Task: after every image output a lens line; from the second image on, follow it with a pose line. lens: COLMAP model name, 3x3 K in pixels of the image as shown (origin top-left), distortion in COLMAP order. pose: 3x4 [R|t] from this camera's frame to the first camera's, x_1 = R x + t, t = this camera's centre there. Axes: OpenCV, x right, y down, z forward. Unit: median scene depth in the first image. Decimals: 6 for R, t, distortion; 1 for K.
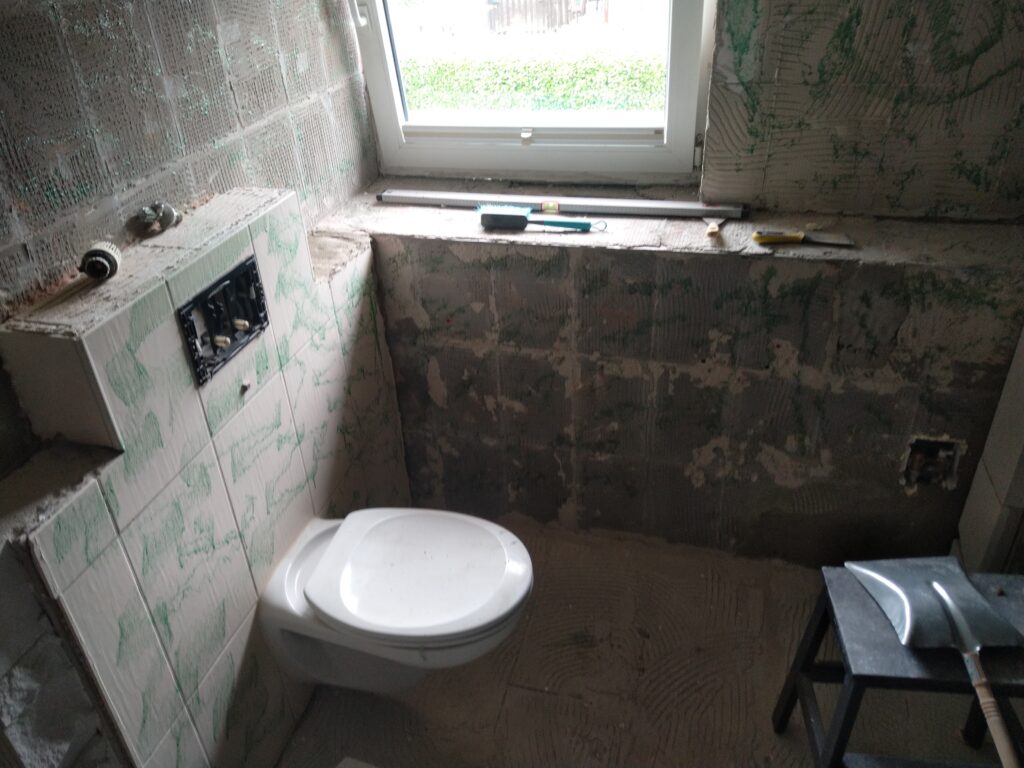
lens RADIAL K [[786.4, 0, 512.4], [0, 786.4, 366.3], [0, 0, 1]] dist [-0.004366, -0.004575]
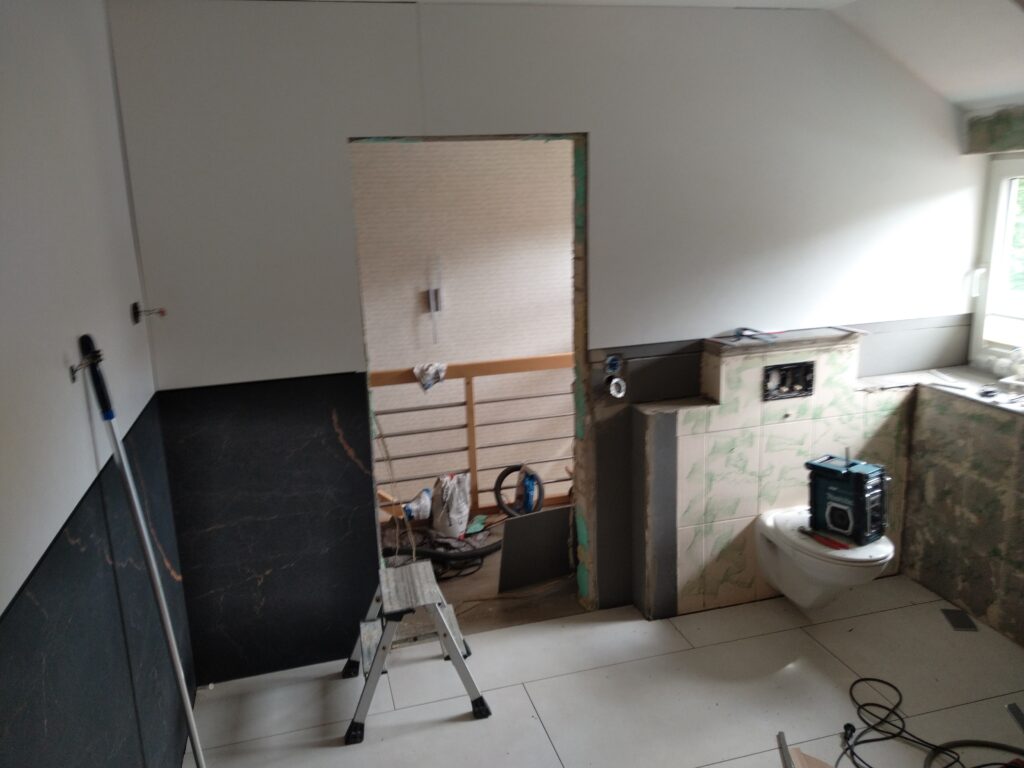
lens RADIAL K [[786.4, 0, 512.4], [0, 786.4, 366.3], [0, 0, 1]] dist [-0.004366, -0.004575]
pose [[0.510743, 0.208781, -0.833998, 0.774351], [-0.422282, 0.905906, -0.031824, 0.215691], [0.748879, 0.368436, 0.550849, -0.604154]]
